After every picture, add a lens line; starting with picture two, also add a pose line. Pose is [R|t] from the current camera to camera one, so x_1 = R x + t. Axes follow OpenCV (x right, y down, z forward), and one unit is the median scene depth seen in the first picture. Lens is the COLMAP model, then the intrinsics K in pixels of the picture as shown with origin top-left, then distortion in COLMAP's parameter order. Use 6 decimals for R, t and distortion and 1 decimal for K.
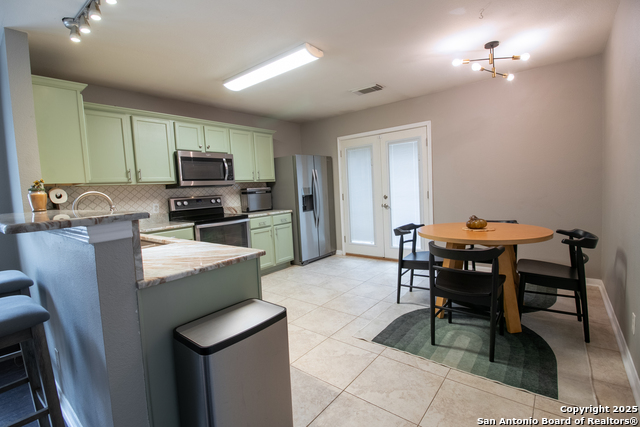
lens RADIAL K [[296.8, 0, 317.9], [0, 296.8, 209.7], [0, 0, 1]] dist [0.000309, -0.012733]
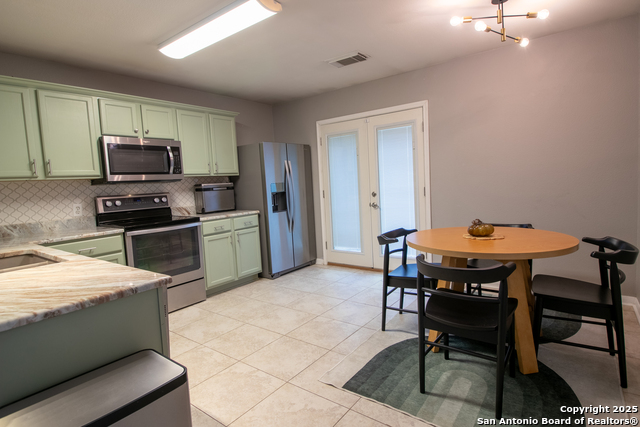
lens RADIAL K [[337.5, 0, 319.5], [0, 337.5, 210.0], [0, 0, 1]] dist [0.000236, -0.007594]
pose [[0.999547, -0.003936, 0.029828, 0.068269], [0.003697, 0.999961, 0.008044, -0.010423], [-0.029858, -0.007930, 0.999523, 0.102598]]
